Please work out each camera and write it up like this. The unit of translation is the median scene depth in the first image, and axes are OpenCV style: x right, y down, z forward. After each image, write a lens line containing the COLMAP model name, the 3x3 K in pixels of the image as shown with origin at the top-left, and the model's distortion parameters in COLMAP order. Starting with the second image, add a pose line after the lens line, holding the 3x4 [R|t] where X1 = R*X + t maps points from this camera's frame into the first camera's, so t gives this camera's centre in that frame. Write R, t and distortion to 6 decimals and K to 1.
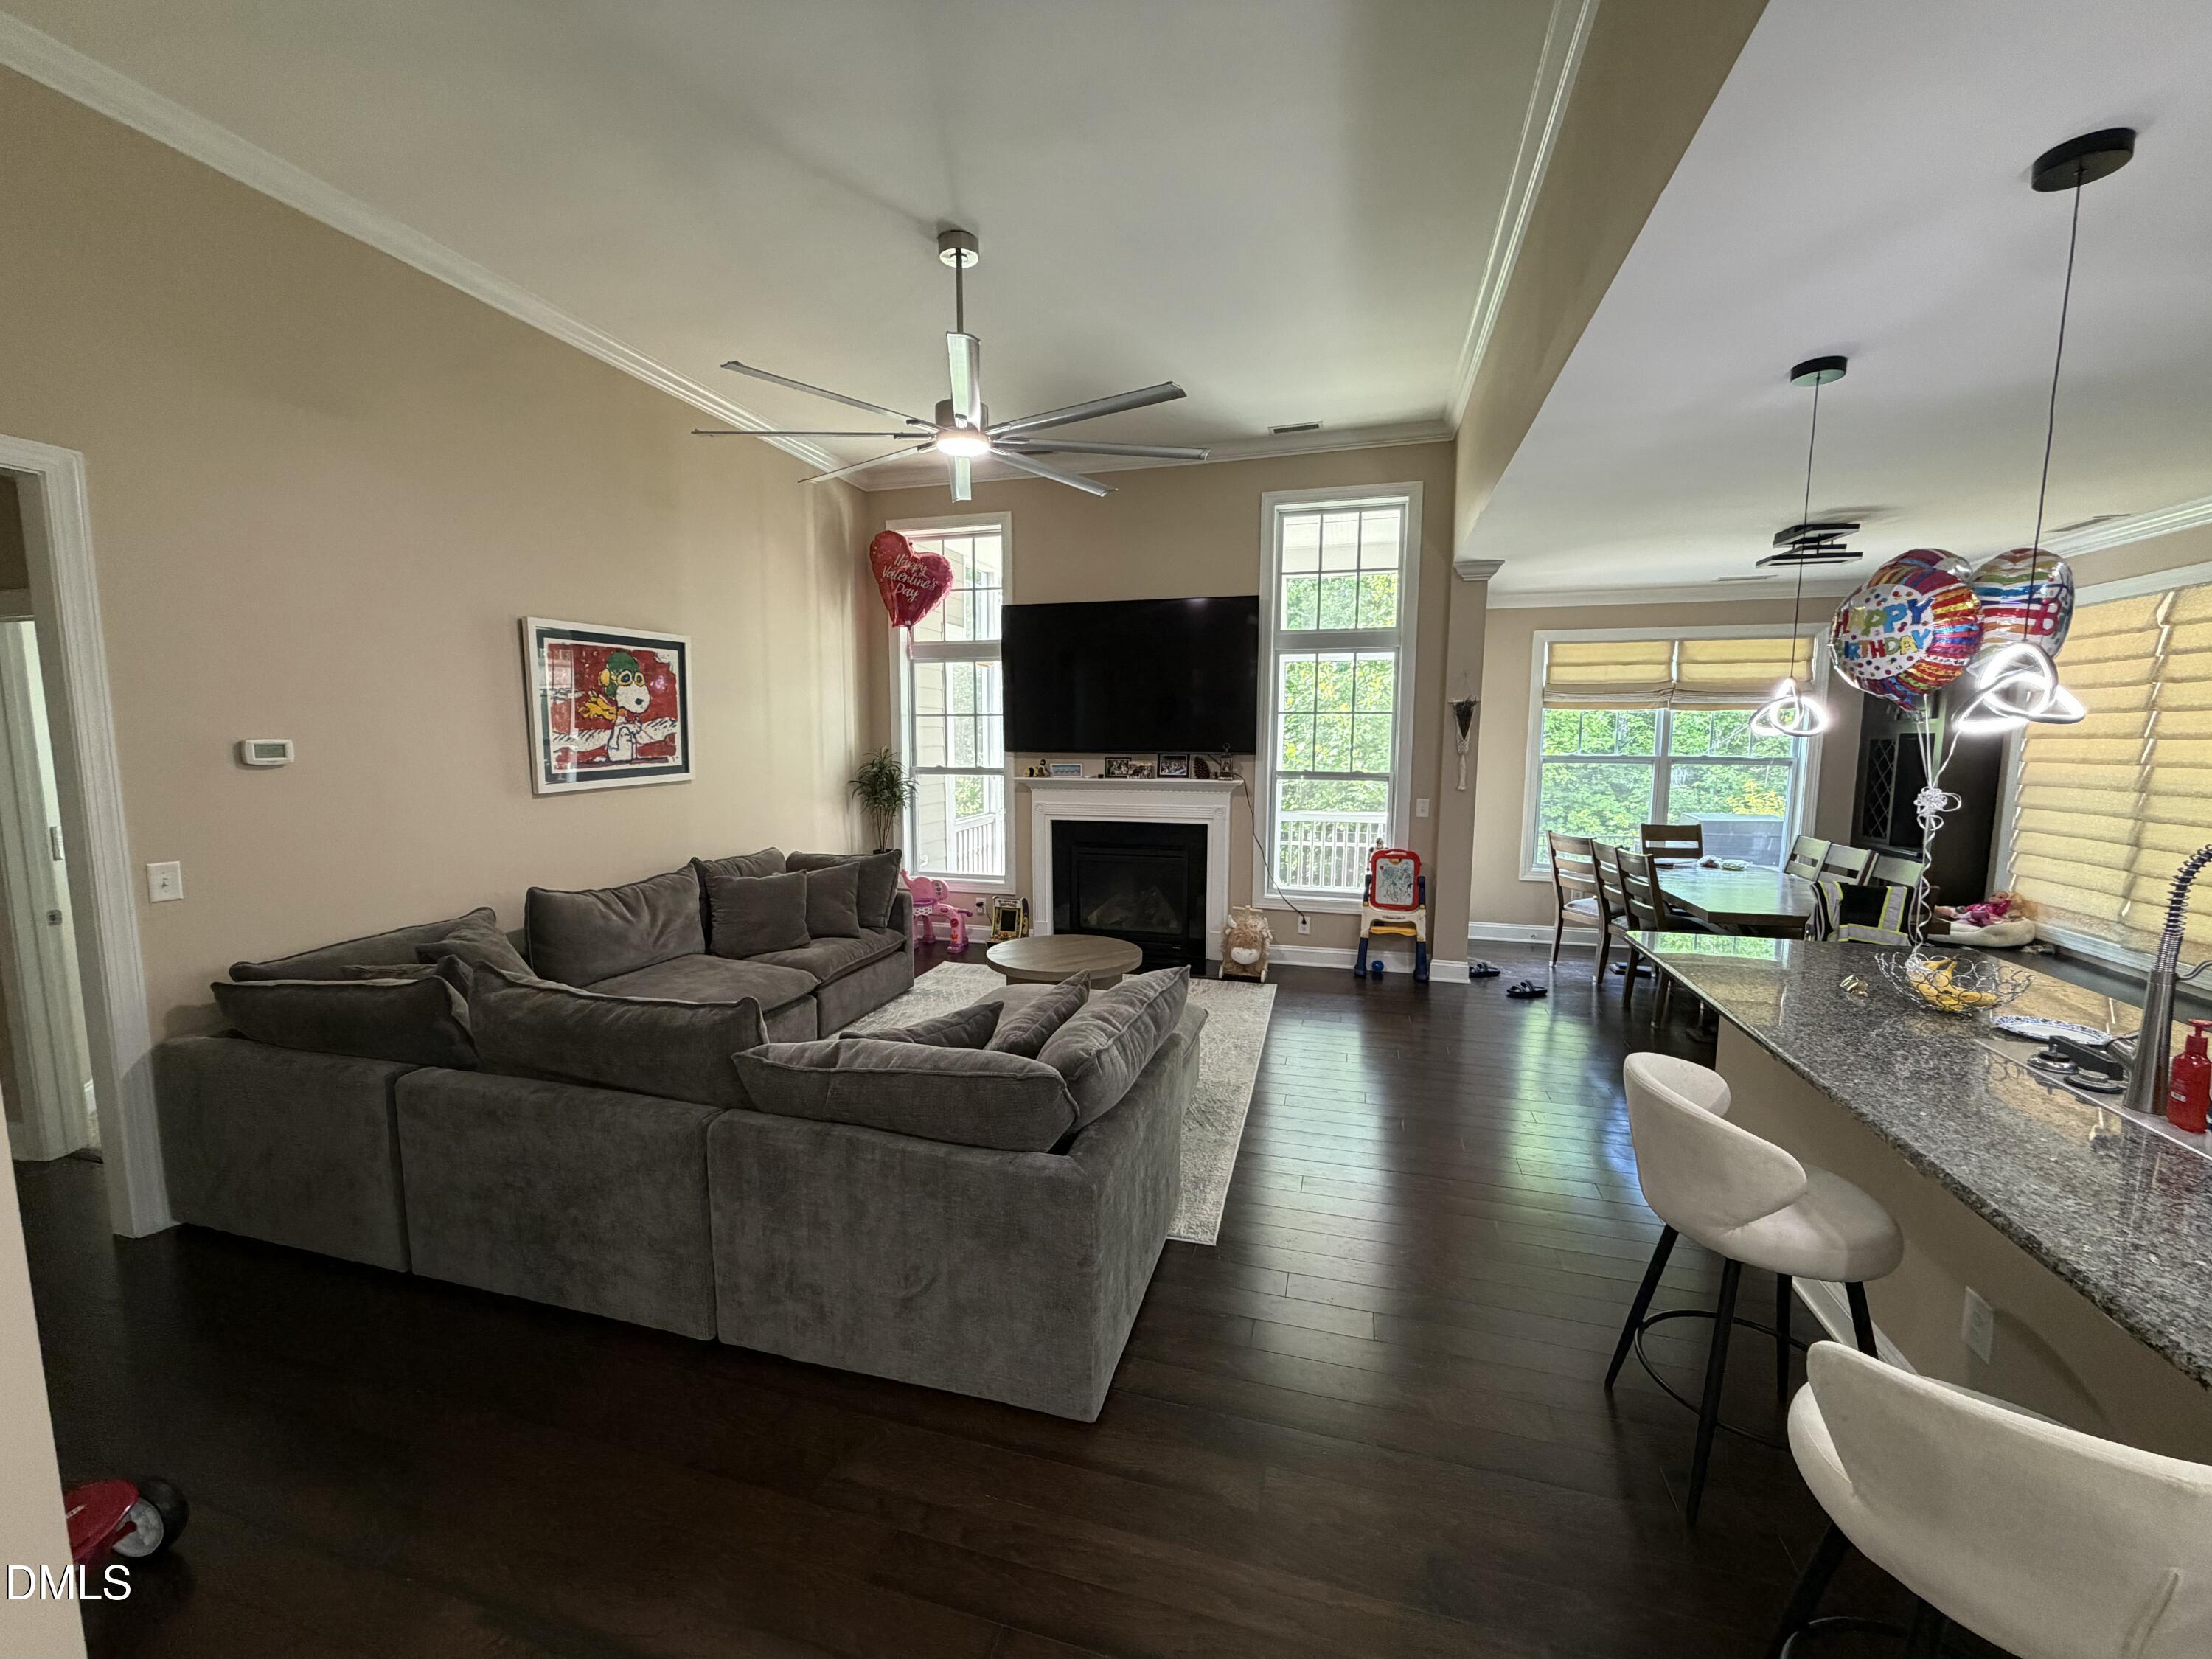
lens RADIAL K [[886.9, 0, 1099.8], [0, 886.9, 832.2], [0, 0, 1]] dist [-0.000185, 0.000010]
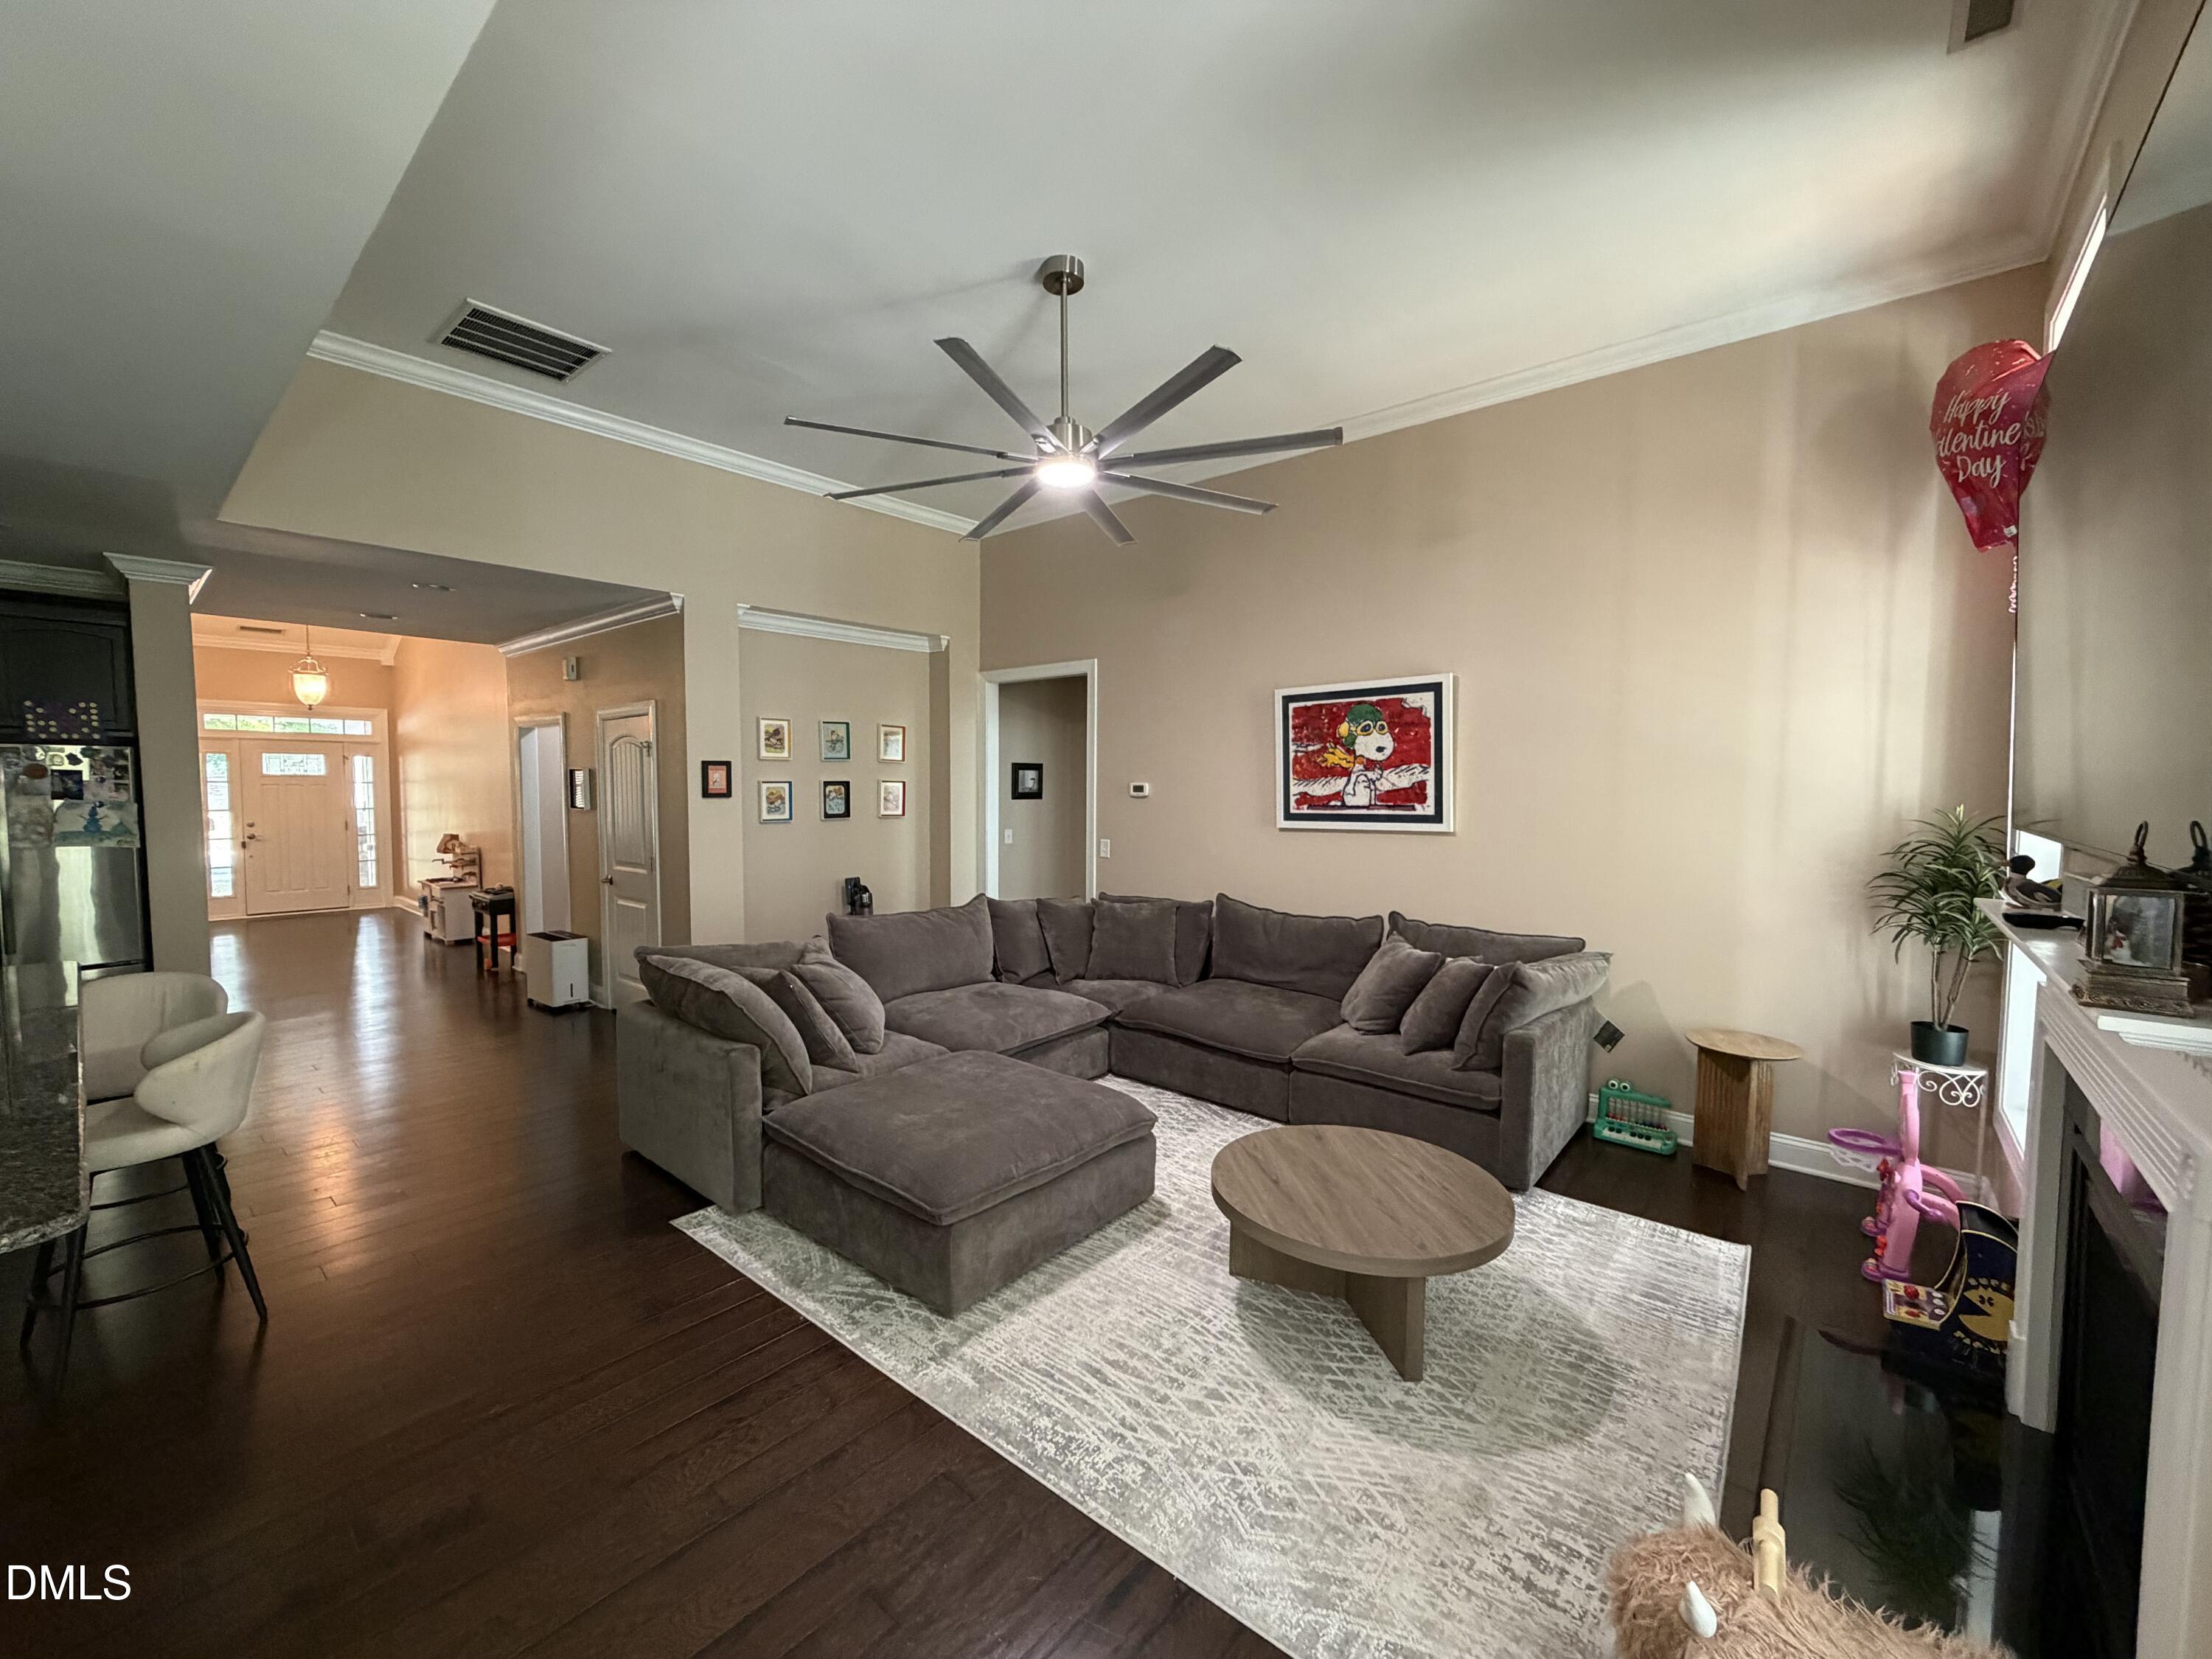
lens RADIAL K [[886.9, 0, 1099.5], [0, 886.9, 829.6], [0, 0, 1]] dist [-0.000185, 0.000010]
pose [[-0.418551, 0.045629, -0.907046, 0.551554], [-0.106467, 0.989386, 0.098900, -0.123540], [0.901931, 0.137965, -0.409250, 1.149645]]
